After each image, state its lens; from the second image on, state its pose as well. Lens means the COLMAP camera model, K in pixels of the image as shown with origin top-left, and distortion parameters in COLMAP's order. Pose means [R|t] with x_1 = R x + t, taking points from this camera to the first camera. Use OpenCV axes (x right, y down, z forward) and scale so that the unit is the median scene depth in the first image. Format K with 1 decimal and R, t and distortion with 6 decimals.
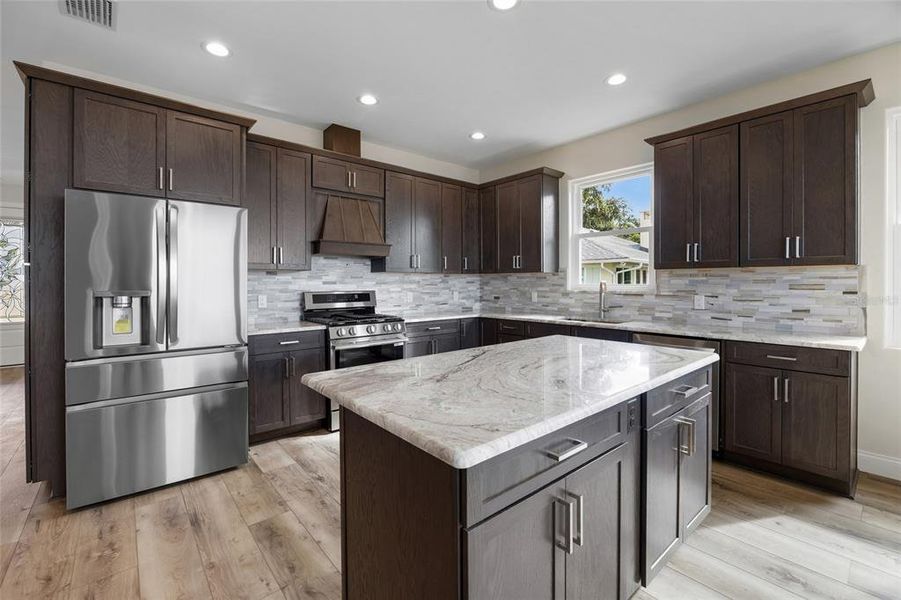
lens RADIAL K [[395.4, 0, 449.4], [0, 395.4, 282.4], [0, 0, 1]] dist [-0.011079, 0.000535]
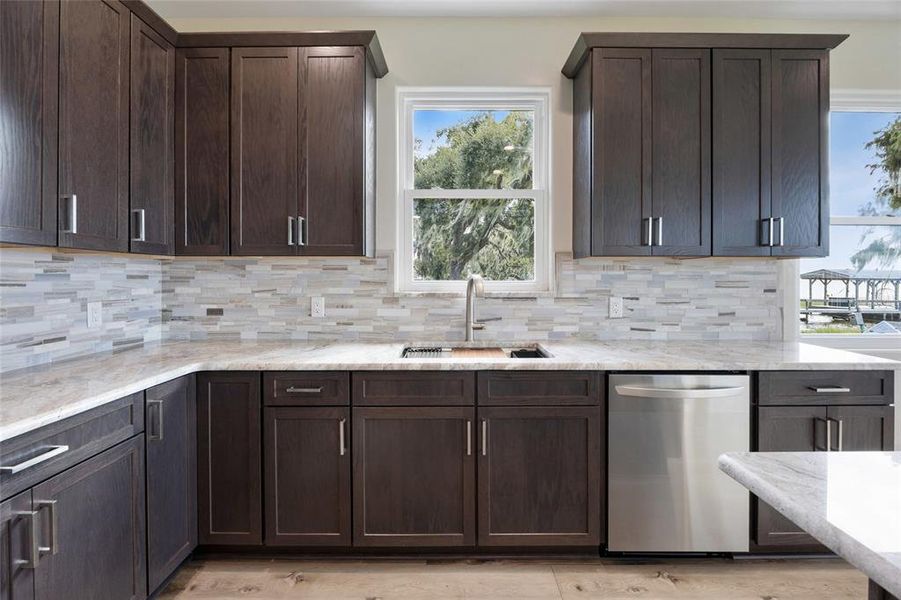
lens RADIAL K [[395.4, 0, 454.3], [0, 395.4, 278.7], [0, 0, 1]] dist [-0.011079, 0.000535]
pose [[0.644676, 0.000540, 0.764455, -0.057324], [-0.002754, 0.999995, 0.001617, 0.000275], [-0.764451, -0.003148, 0.644674, 0.629229]]
